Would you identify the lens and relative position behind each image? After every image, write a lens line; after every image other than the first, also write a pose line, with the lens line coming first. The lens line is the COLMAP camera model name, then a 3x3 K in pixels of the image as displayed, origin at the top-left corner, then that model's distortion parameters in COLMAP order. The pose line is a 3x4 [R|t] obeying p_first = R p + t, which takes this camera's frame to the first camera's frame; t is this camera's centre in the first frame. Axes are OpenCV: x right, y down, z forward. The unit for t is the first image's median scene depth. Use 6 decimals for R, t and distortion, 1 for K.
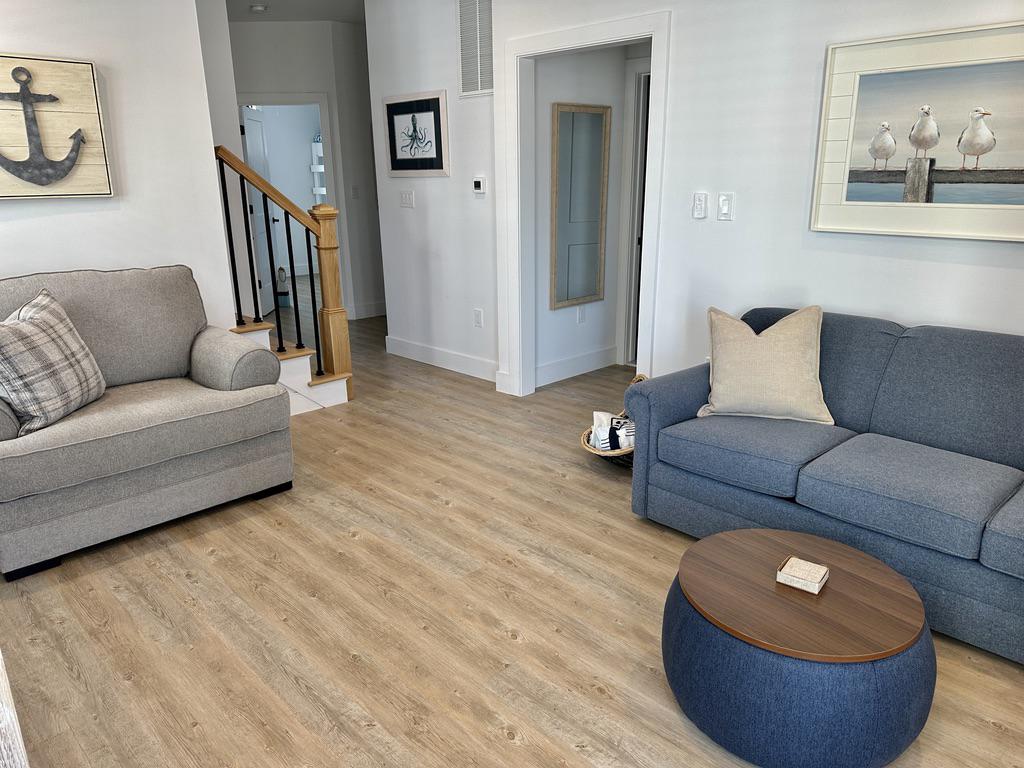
lens RADIAL K [[726.9, 0, 512.0], [0, 726.9, 383.9], [0, 0, 1]] dist [0.039169, -0.041011]
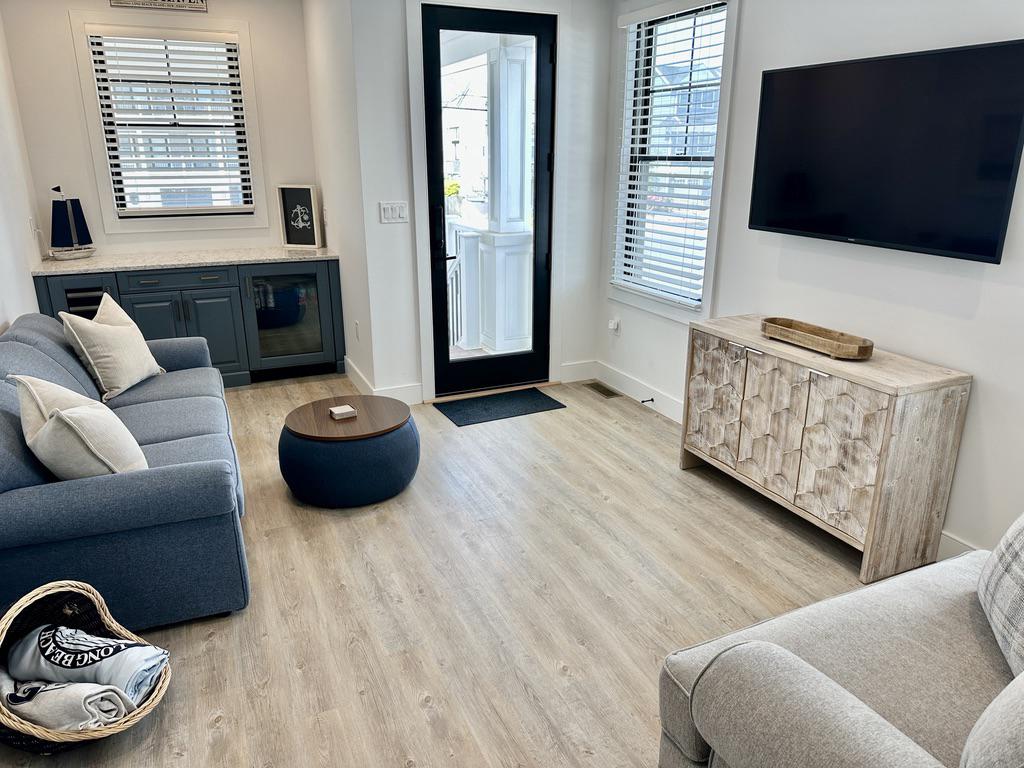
lens RADIAL K [[726.9, 0, 512.6], [0, 726.9, 384.3], [0, 0, 1]] dist [0.039169, -0.041011]
pose [[-0.939234, -0.092392, 0.330611, -0.407731], [0.110079, 0.831175, 0.545005, -0.501140], [-0.325150, 0.548280, -0.770497, 1.496338]]
